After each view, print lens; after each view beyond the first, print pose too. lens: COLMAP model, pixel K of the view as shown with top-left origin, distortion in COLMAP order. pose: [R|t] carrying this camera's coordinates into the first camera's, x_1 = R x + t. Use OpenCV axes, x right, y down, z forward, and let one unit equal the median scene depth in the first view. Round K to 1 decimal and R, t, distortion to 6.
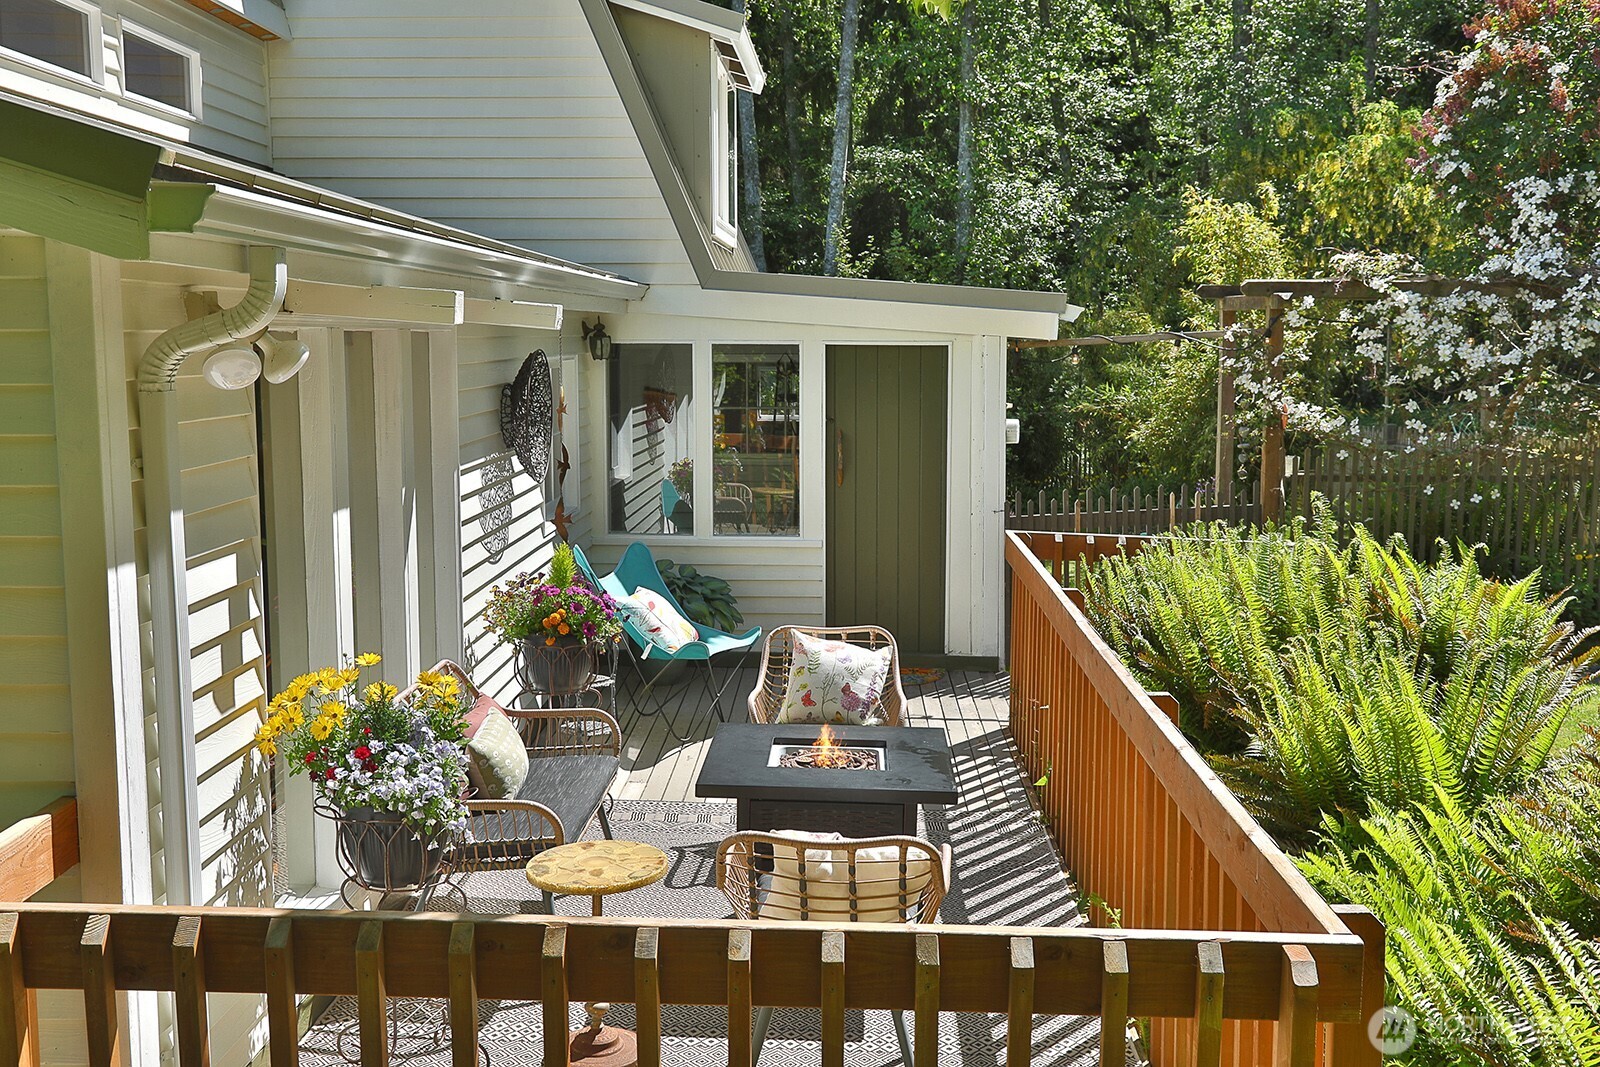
lens RADIAL K [[1561.5, 0, 796.0], [0, 1561.5, 539.9], [0, 0, 1]] dist [-0.000122, 0.000000]
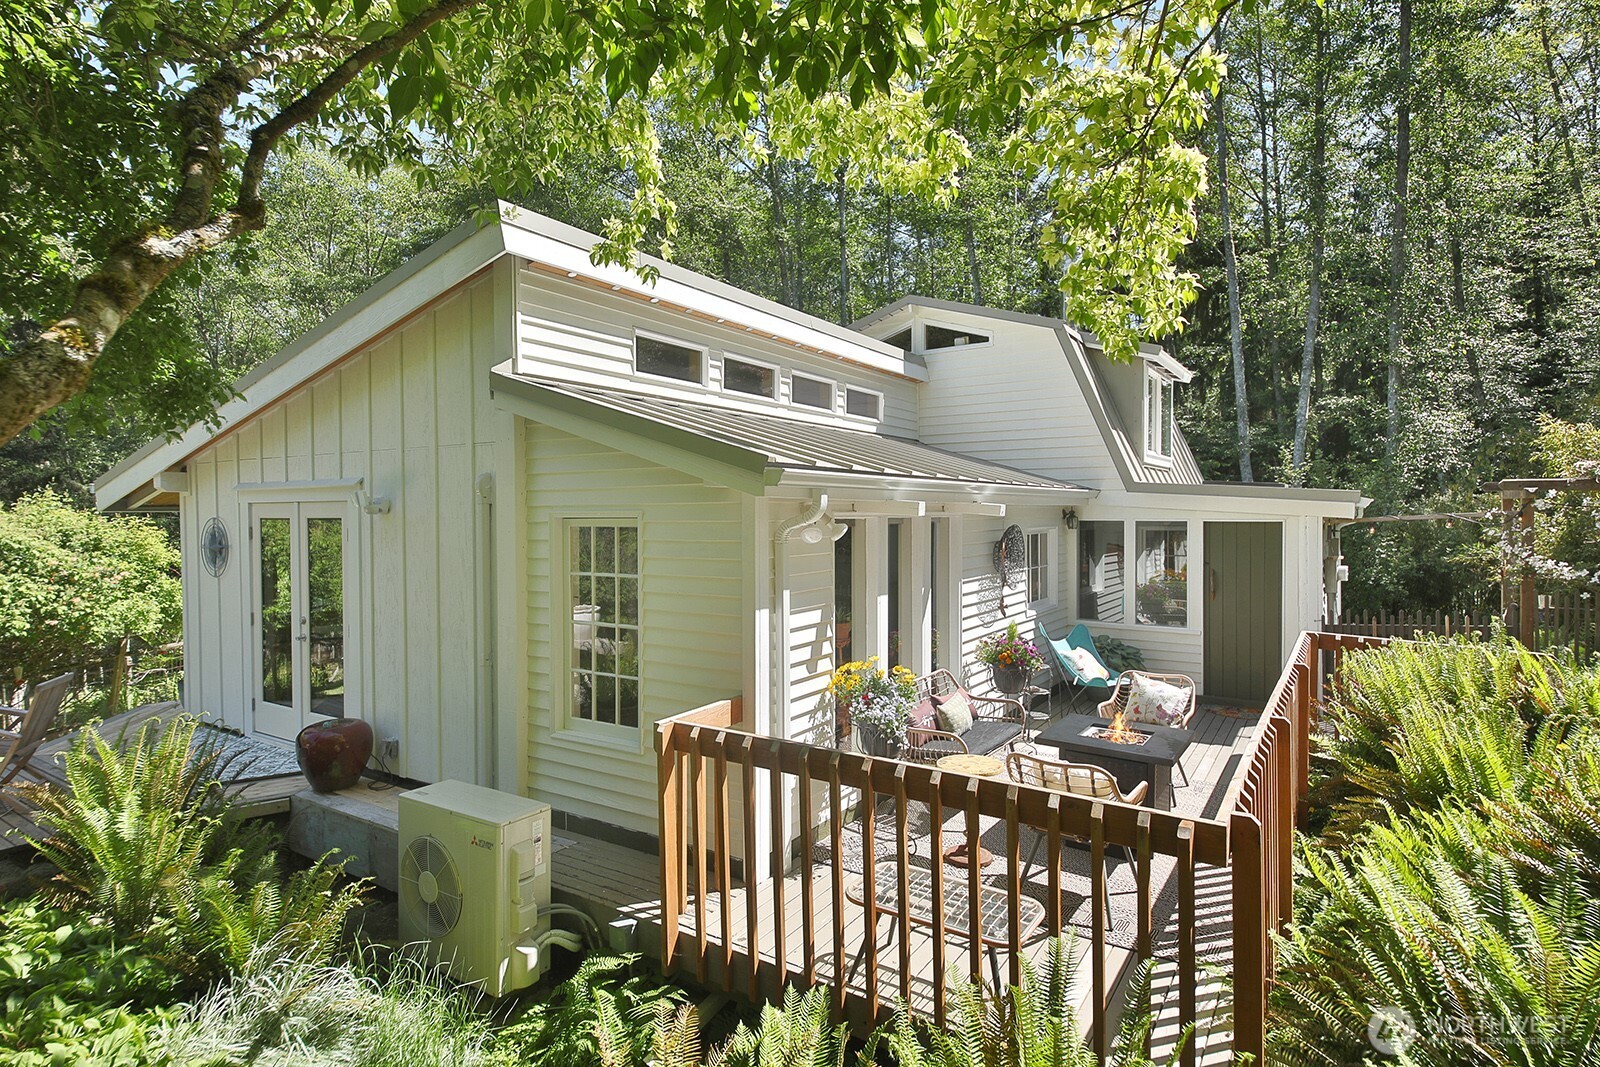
lens RADIAL K [[852.4, 0, 798.8], [0, 852.4, 529.0], [0, 0, 1]] dist [0.027143, -0.000871]
pose [[0.855487, 0.004428, -0.517805, 0.157026], [-0.061592, 0.993735, -0.093262, 0.005239], [0.514148, 0.111677, 0.850400, -0.090942]]
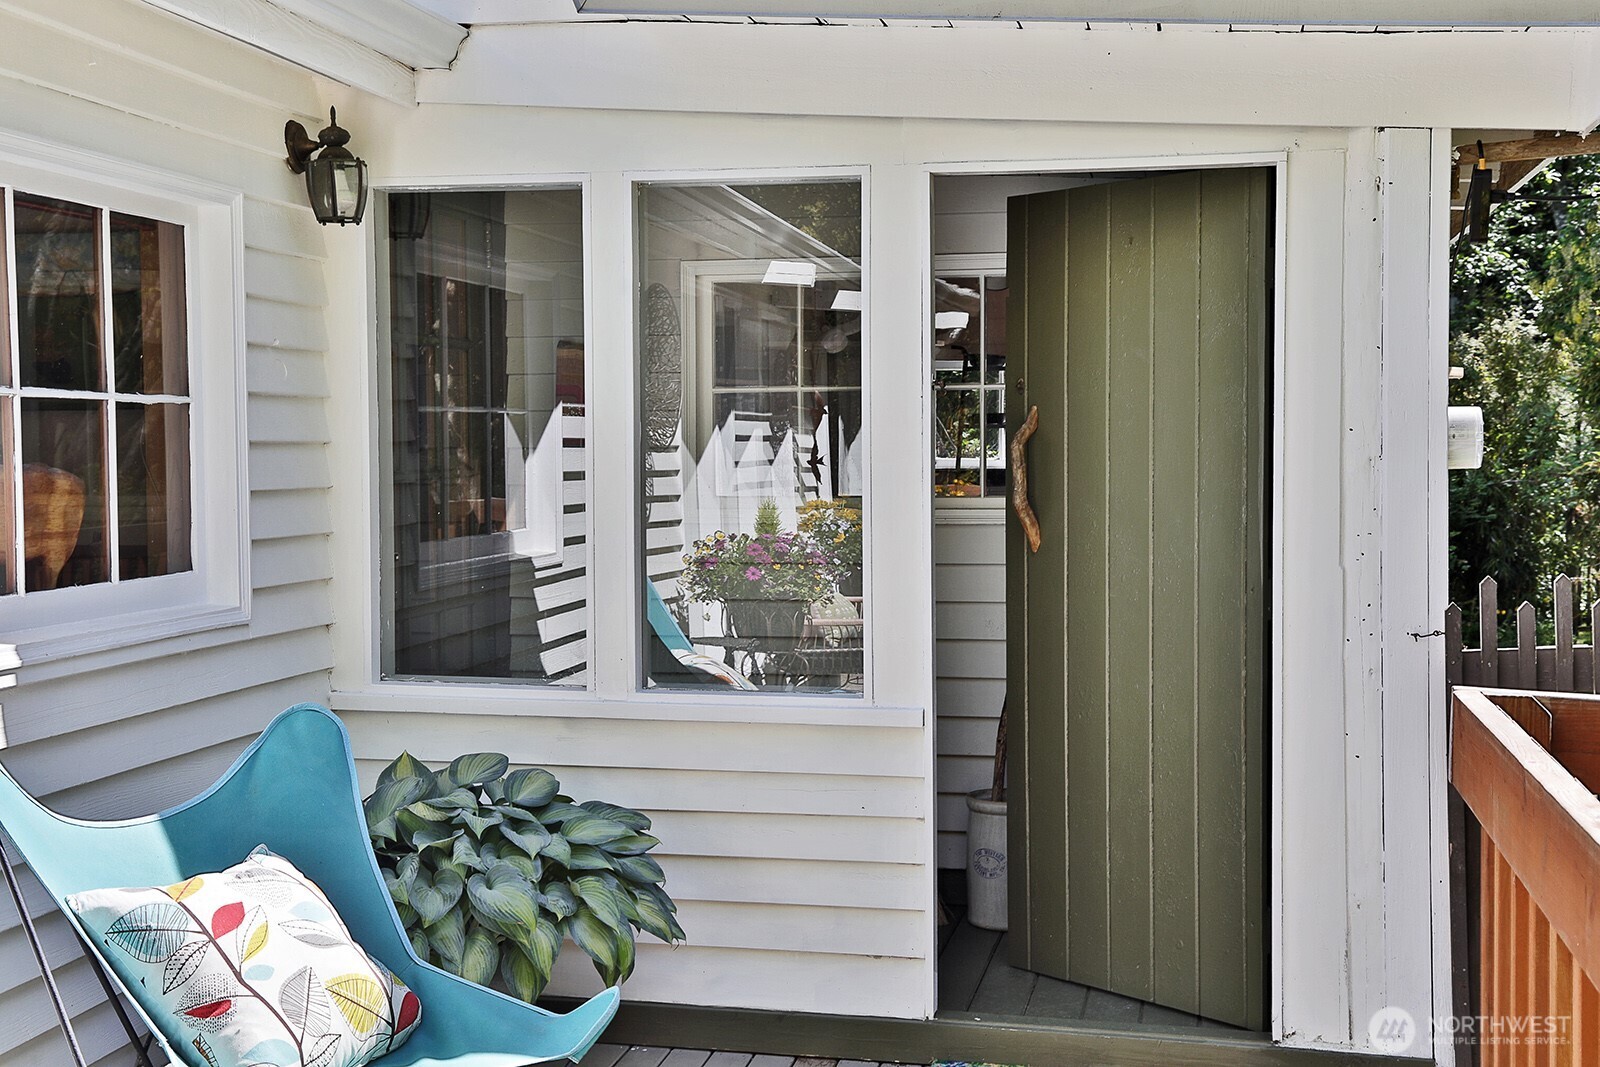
lens RADIAL K [[2032.6, 0, 796.8], [0, 2032.6, 524.8], [0, 0, 1]] dist [0.083341, 0.000000]
pose [[0.985461, 0.004971, -0.169829, 0.082433], [-0.019526, 0.996262, -0.084144, -0.002213], [0.168776, 0.086237, 0.981875, 0.630695]]
